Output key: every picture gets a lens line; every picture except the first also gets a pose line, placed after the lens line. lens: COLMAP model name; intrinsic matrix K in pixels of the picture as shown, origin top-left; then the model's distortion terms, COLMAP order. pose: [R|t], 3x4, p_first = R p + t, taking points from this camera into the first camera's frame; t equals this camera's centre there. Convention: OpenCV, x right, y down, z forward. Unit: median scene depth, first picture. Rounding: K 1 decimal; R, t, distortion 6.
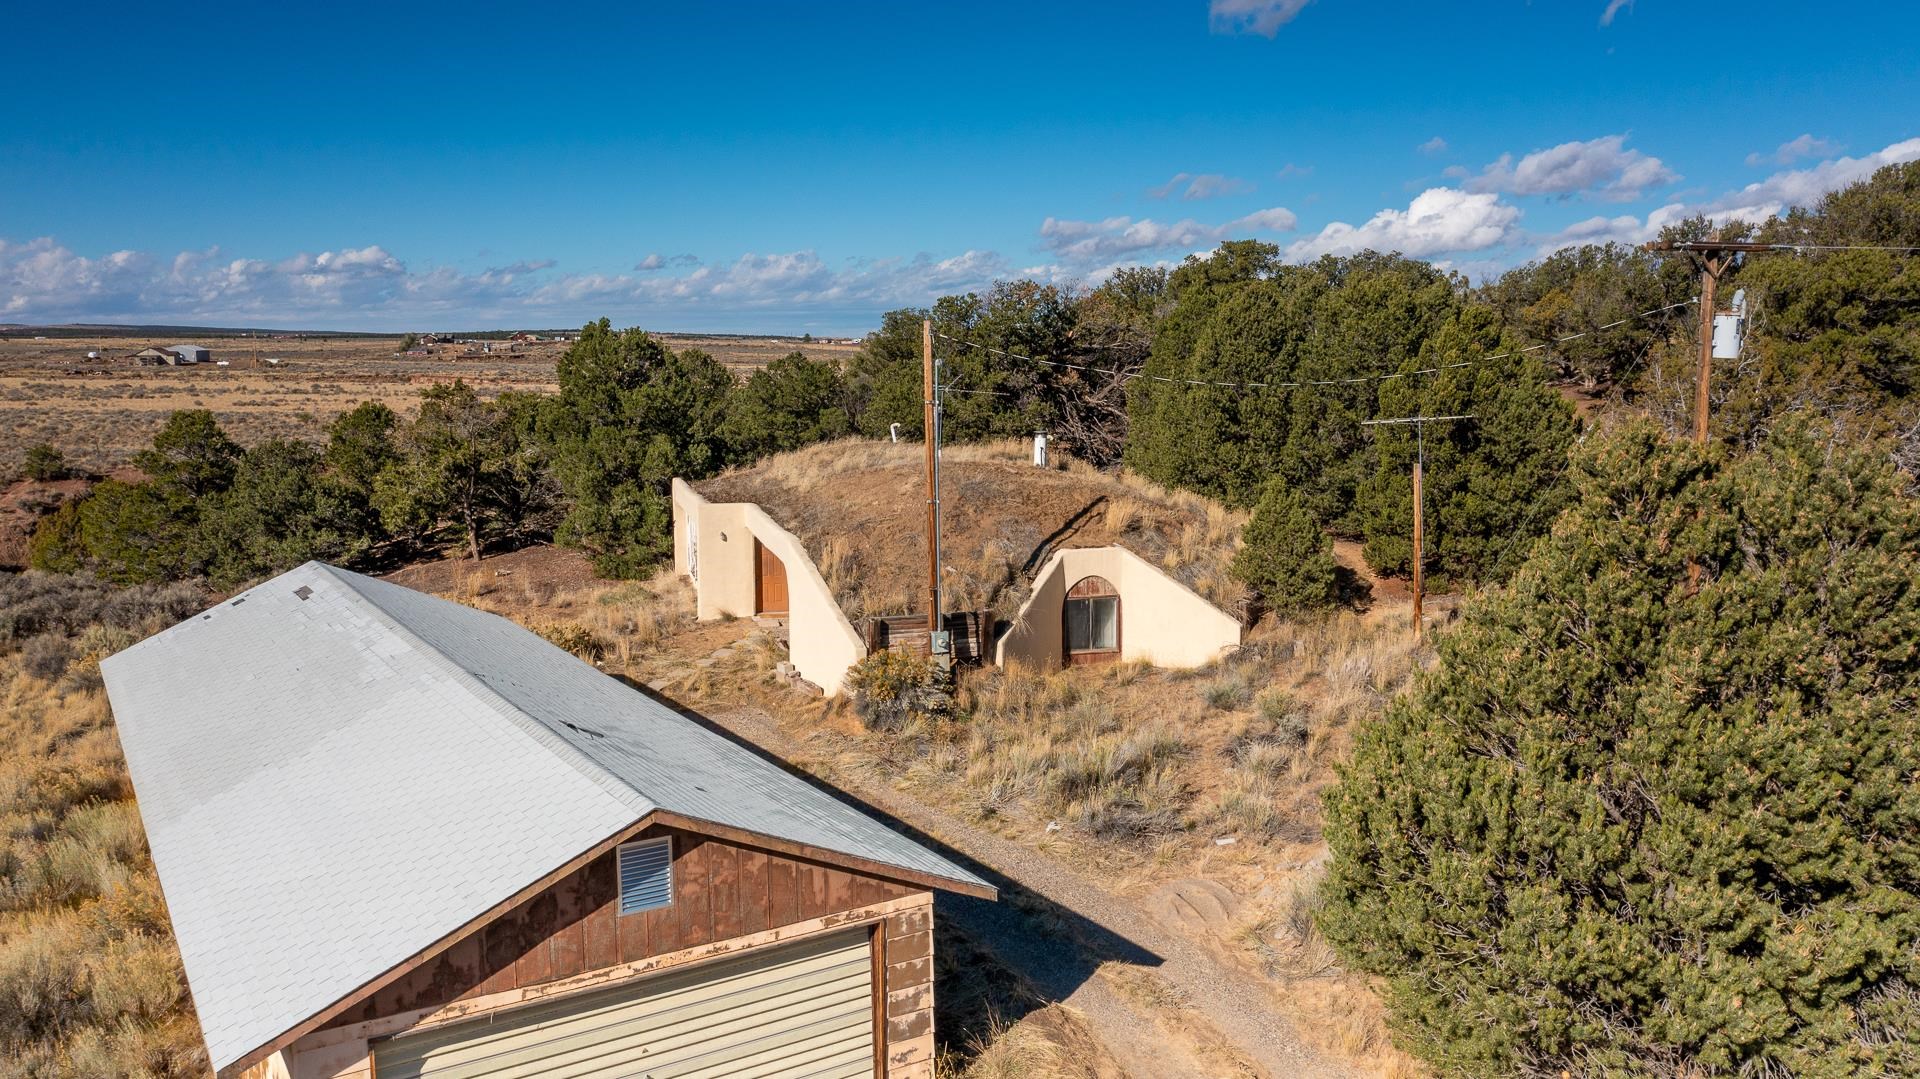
lens RADIAL K [[1518.1, 0, 952.7], [0, 1518.1, 539.2], [0, 0, 1]] dist [-0.013919, 0.005263]
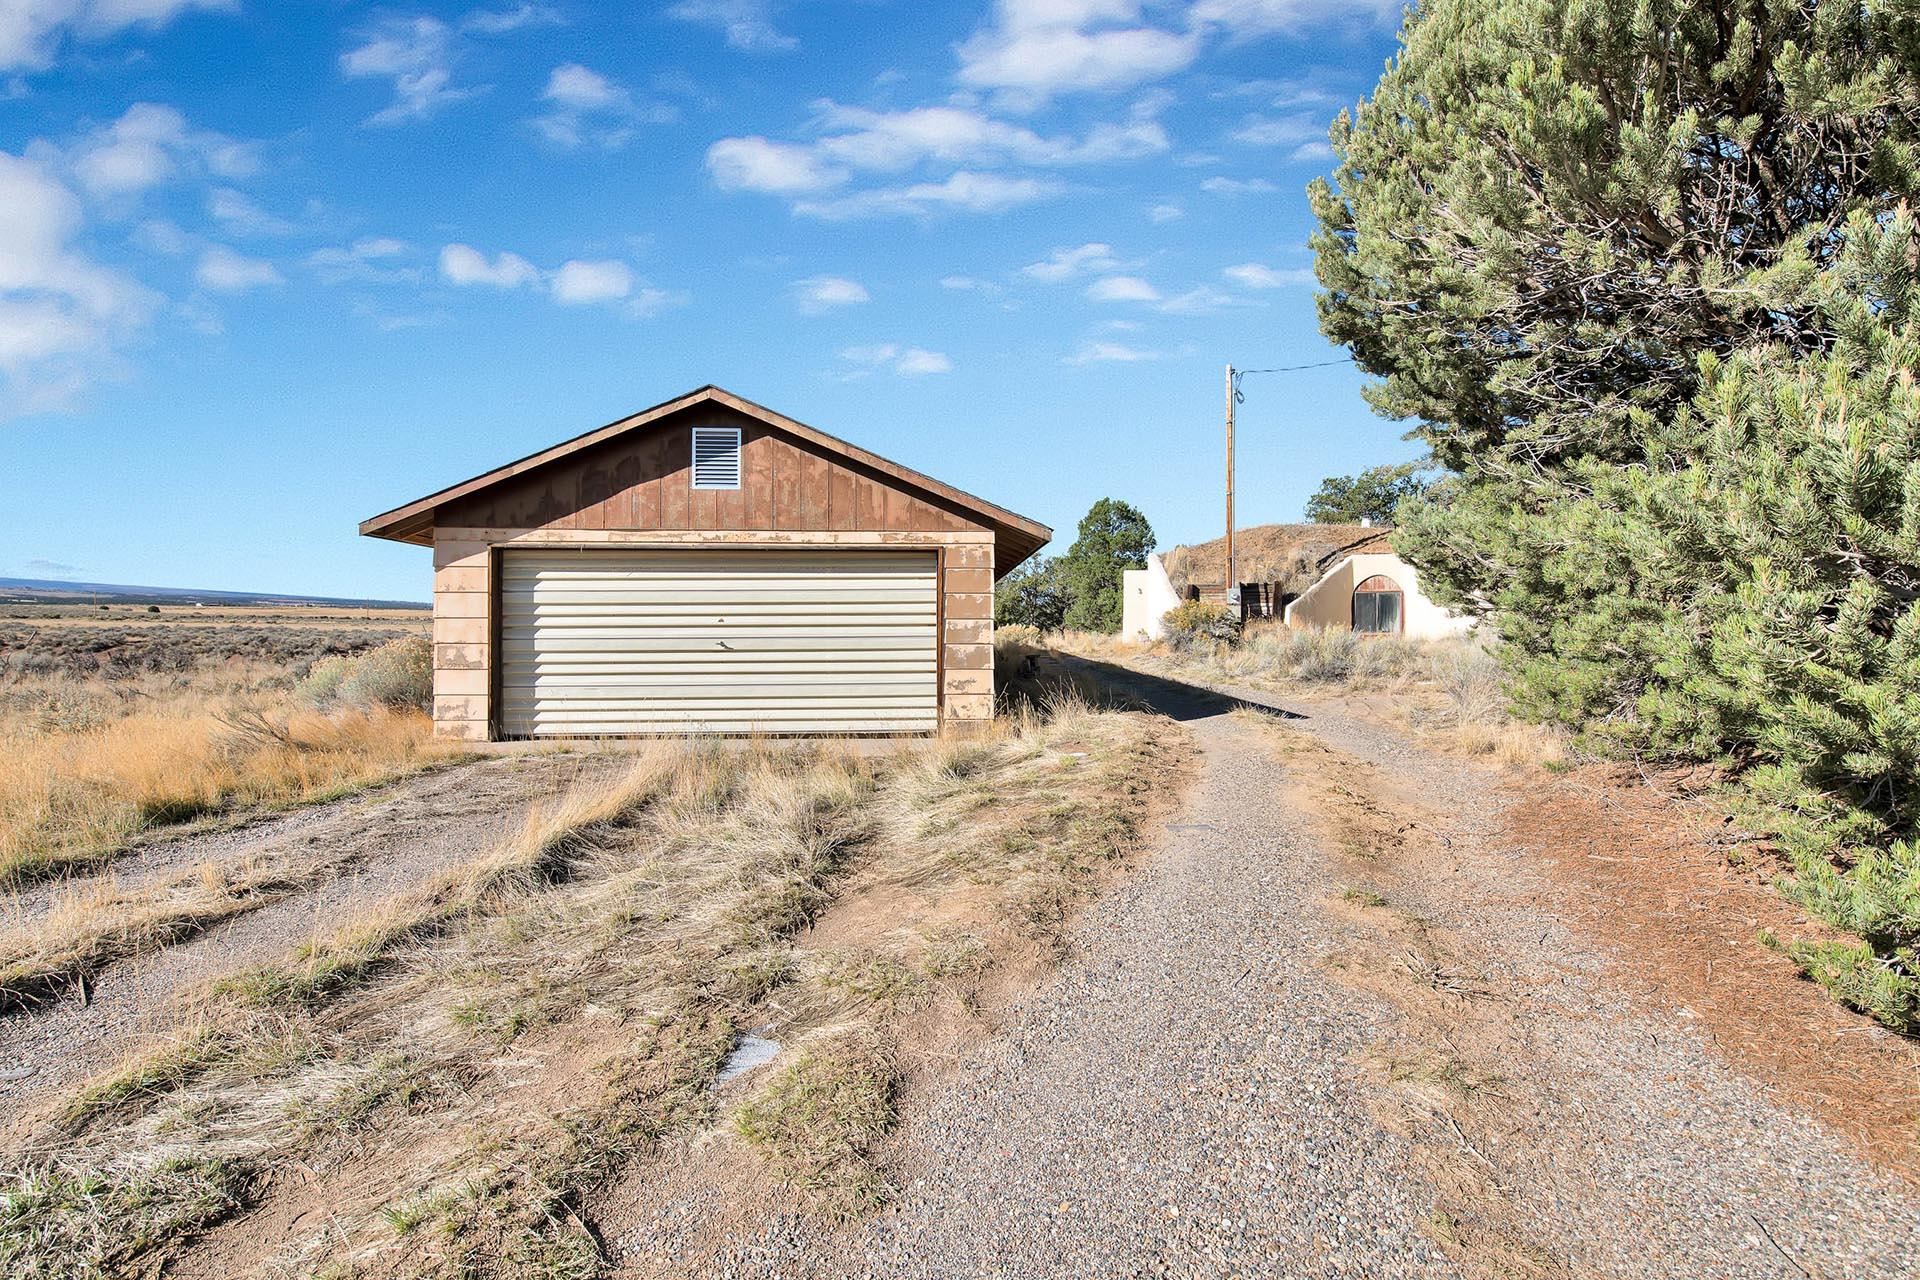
lens RADIAL K [[789.6, 0, 966.0], [0, 789.6, 628.0], [0, 0, 1]] dist [-0.013041, -0.000259]
pose [[0.868426, 0.008736, -0.495742, 0.122213], [-0.076959, 0.990102, -0.117367, 0.180335], [0.489810, 0.140077, 0.860502, 0.252400]]
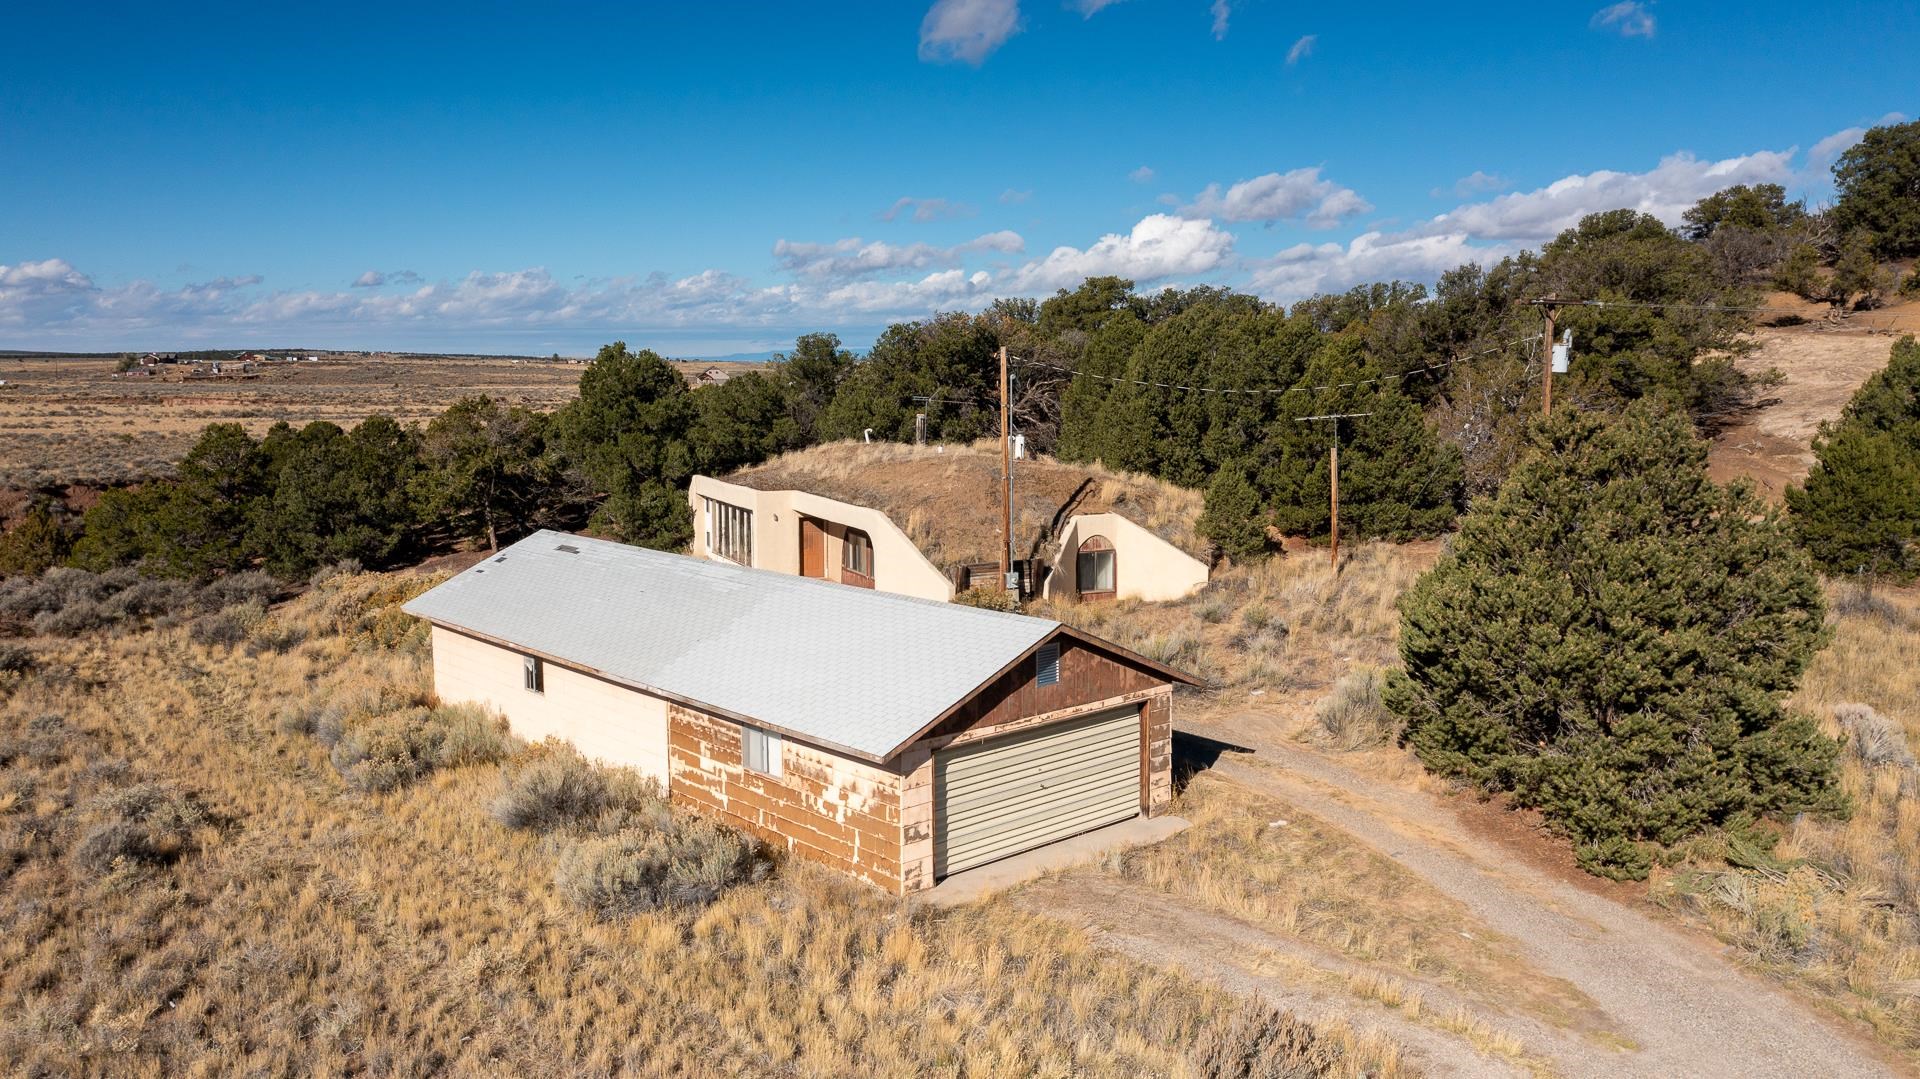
lens RADIAL K [[1518.1, 0, 952.7], [0, 1518.1, 539.2], [0, 0, 1]] dist [-0.013919, 0.005263]
pose [[0.986095, -0.019303, 0.165058, -0.262030], [0.021460, 0.999706, -0.011296, 0.041064], [-0.164792, 0.014681, 0.986219, -0.315259]]
